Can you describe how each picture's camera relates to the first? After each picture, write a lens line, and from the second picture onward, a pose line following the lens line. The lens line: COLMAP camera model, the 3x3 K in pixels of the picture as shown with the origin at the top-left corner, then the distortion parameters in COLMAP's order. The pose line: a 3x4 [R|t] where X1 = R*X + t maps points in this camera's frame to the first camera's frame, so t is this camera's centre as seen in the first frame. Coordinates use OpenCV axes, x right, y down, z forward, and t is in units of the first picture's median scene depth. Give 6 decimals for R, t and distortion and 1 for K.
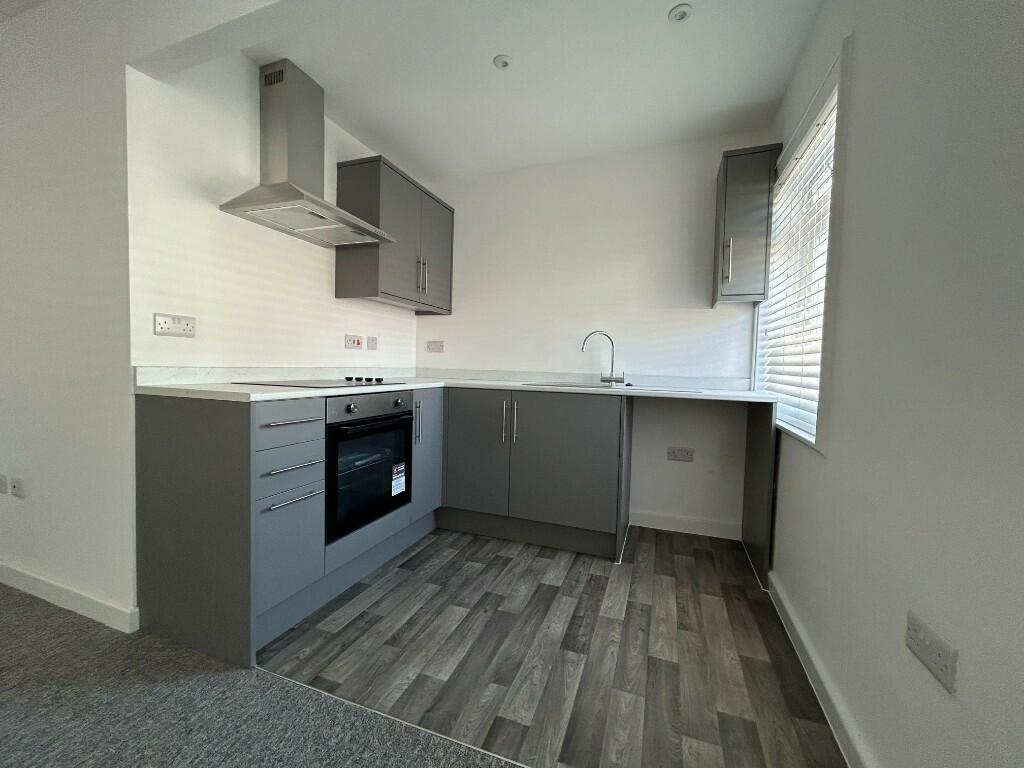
lens RADIAL K [[412.4, 0, 512.1], [0, 412.4, 382.4], [0, 0, 1]] dist [-0.010448, 0.002460]
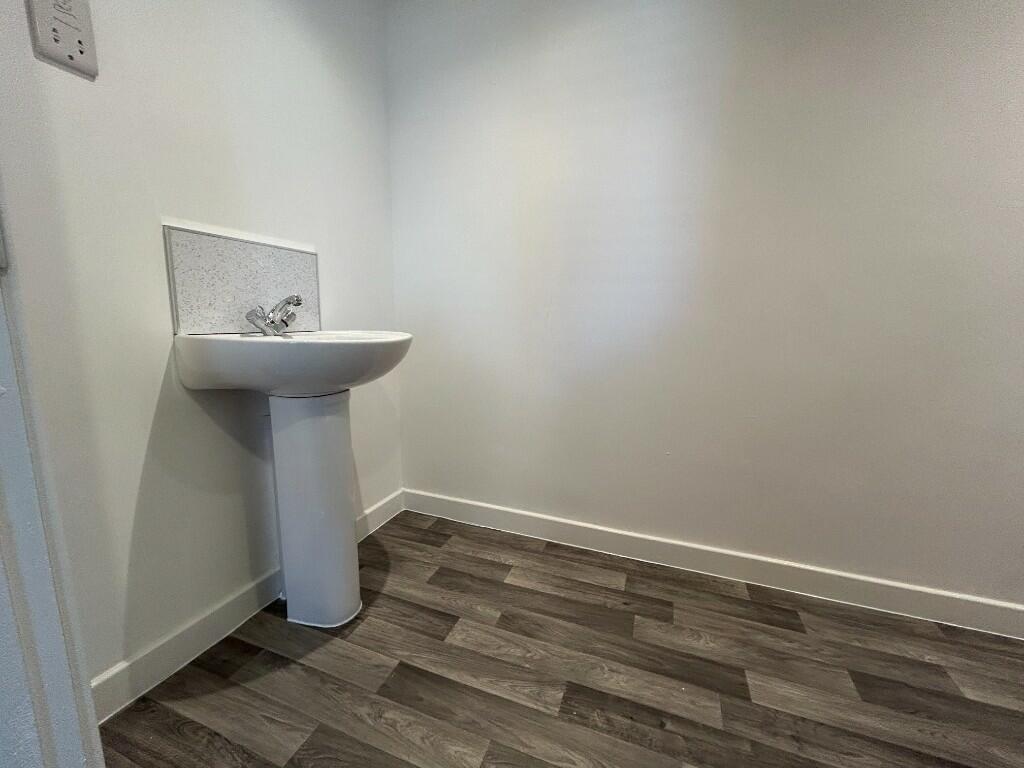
lens RADIAL K [[412.4, 0, 513.9], [0, 412.4, 383.2], [0, 0, 1]] dist [-0.010448, 0.002460]
pose [[0.000555, 0.145714, -0.989327, 0.728622], [-0.042076, 0.988454, 0.145562, 0.055919], [0.999114, 0.041546, 0.006680, 0.887538]]
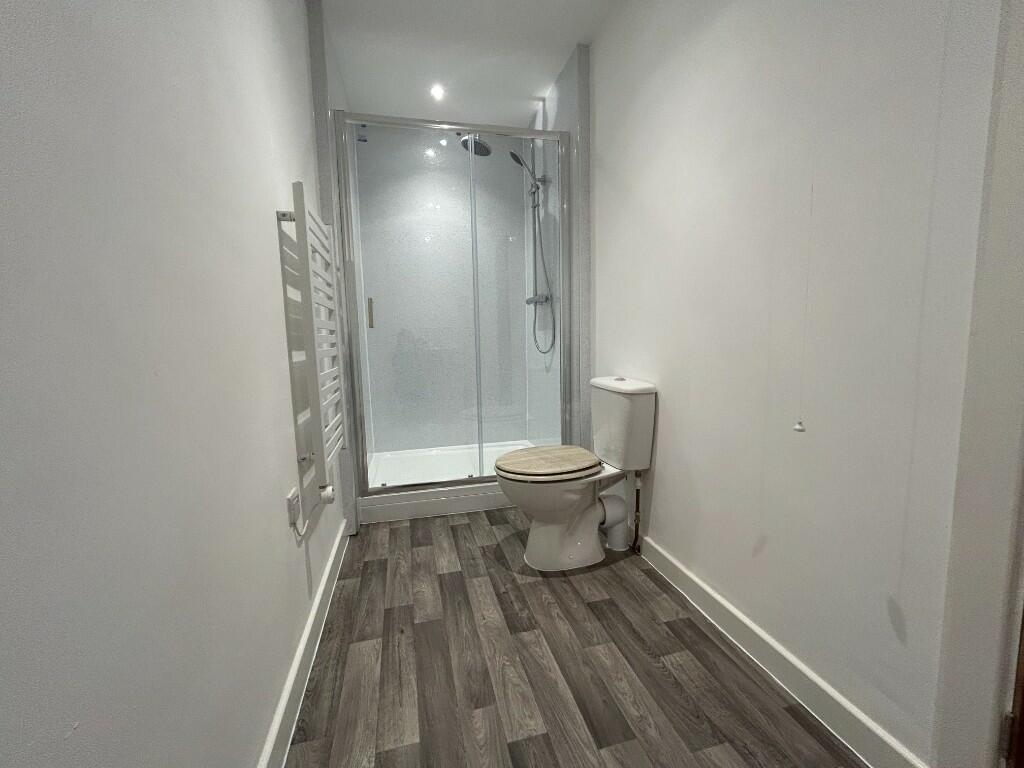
lens RADIAL K [[412.4, 0, 513.5], [0, 412.4, 383.4], [0, 0, 1]] dist [-0.010448, 0.002460]
pose [[0.814665, -0.093918, 0.572276, -0.342772], [0.051306, 0.994602, 0.090189, 0.022601], [-0.577657, -0.044113, 0.815086, 0.290385]]
